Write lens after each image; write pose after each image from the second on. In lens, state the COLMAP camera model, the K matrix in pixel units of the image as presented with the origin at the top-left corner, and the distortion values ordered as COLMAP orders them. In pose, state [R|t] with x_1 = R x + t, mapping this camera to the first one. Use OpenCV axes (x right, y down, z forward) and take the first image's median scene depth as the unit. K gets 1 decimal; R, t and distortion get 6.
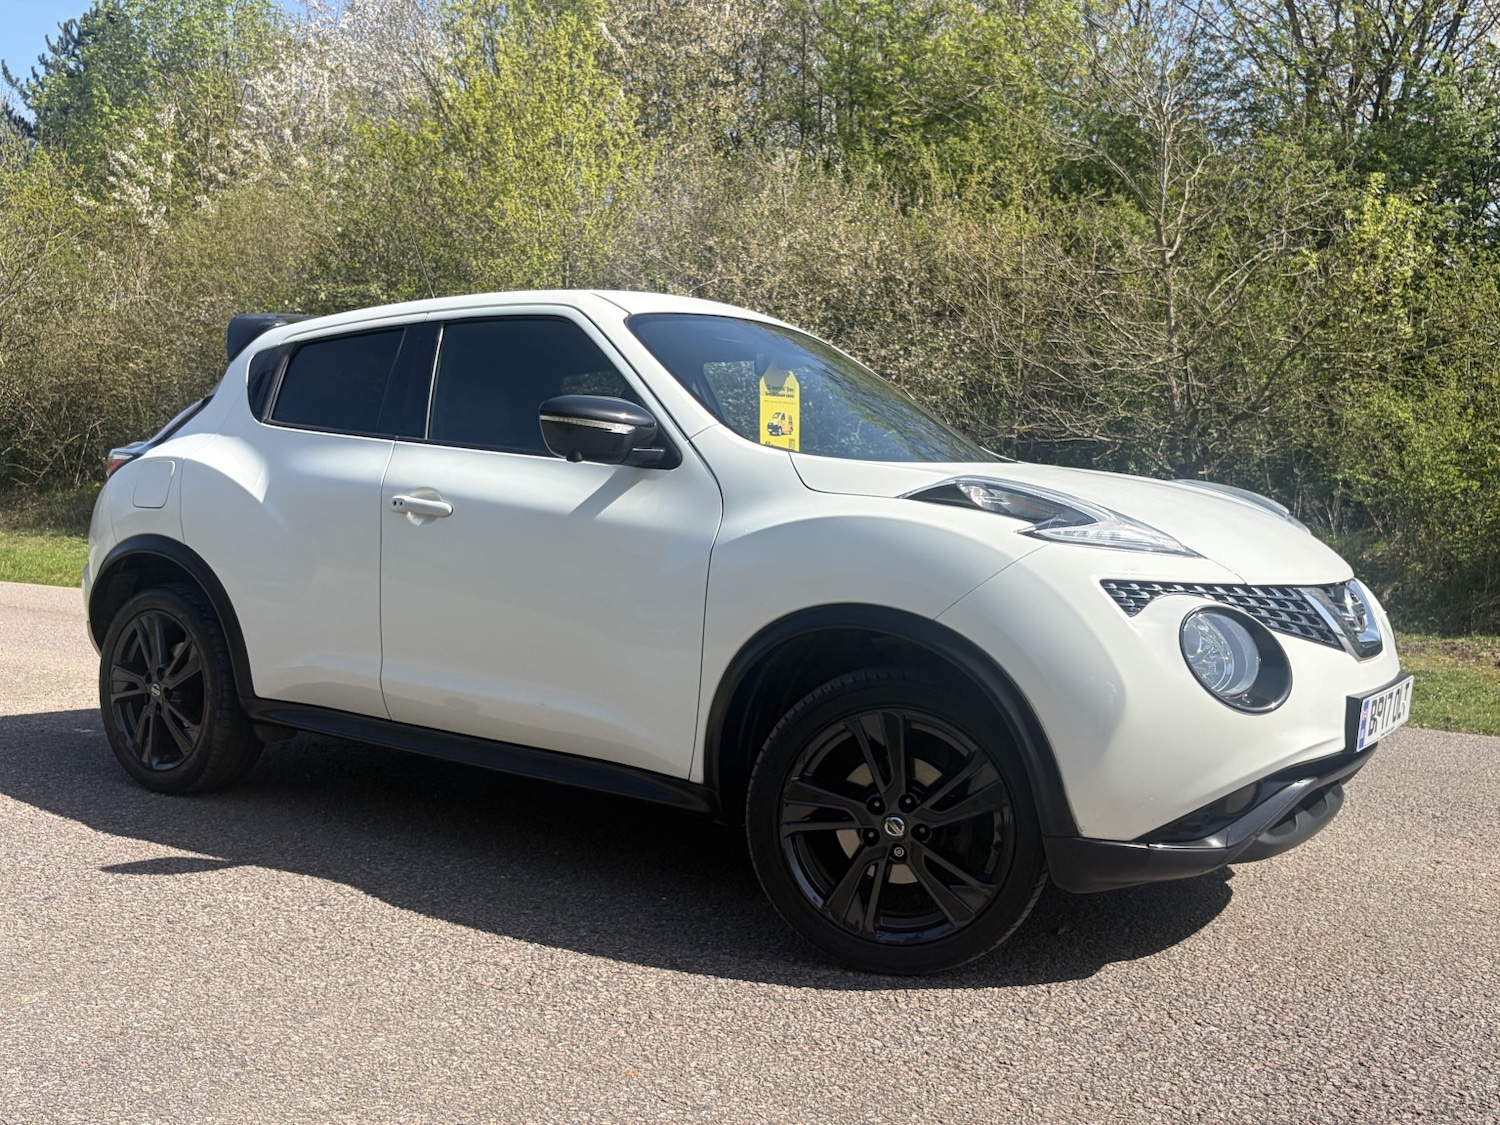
lens RADIAL K [[1519.1, 0, 750.0], [0, 1519.1, 562.5], [0, 0, 1]] dist [0.020238, -0.003525]
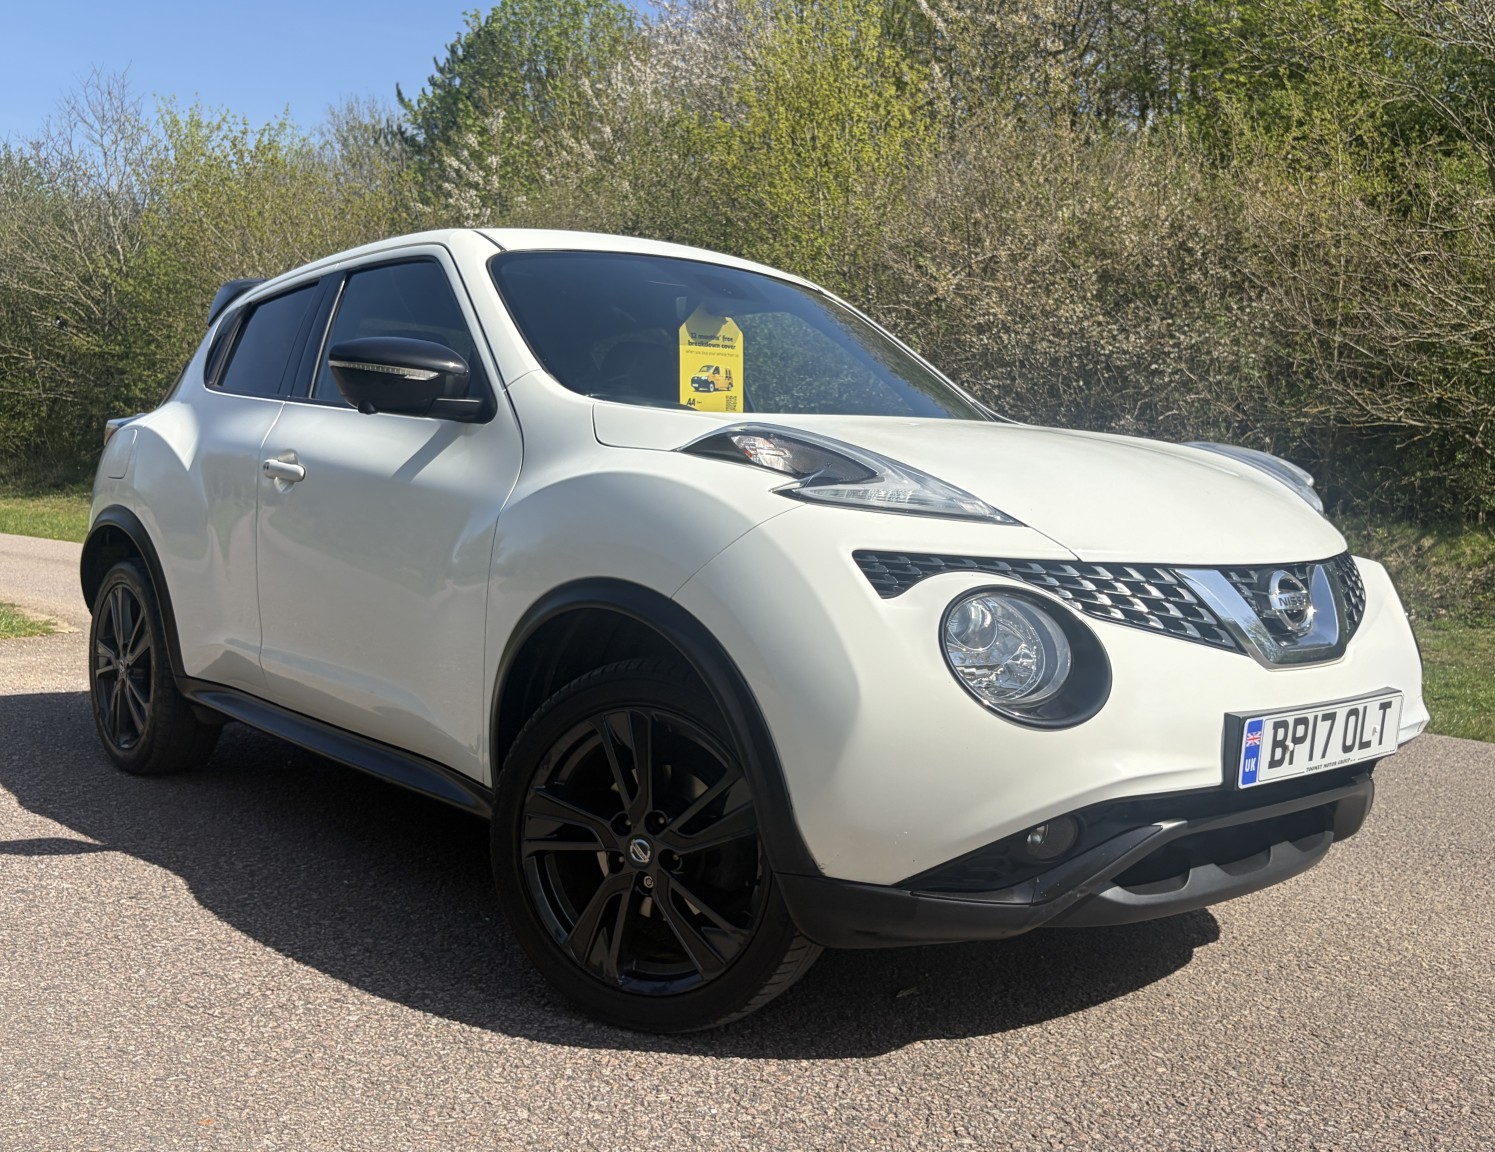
lens RADIAL K [[1544.3, 0, 742.1], [0, 1544.3, 592.8], [0, 0, 1]] dist [0.051934, -0.140551]
pose [[0.969184, 0.019505, -0.245563, 0.202025], [-0.015219, 0.999697, 0.019339, 0.010303], [0.245866, -0.015005, 0.969188, 0.120515]]
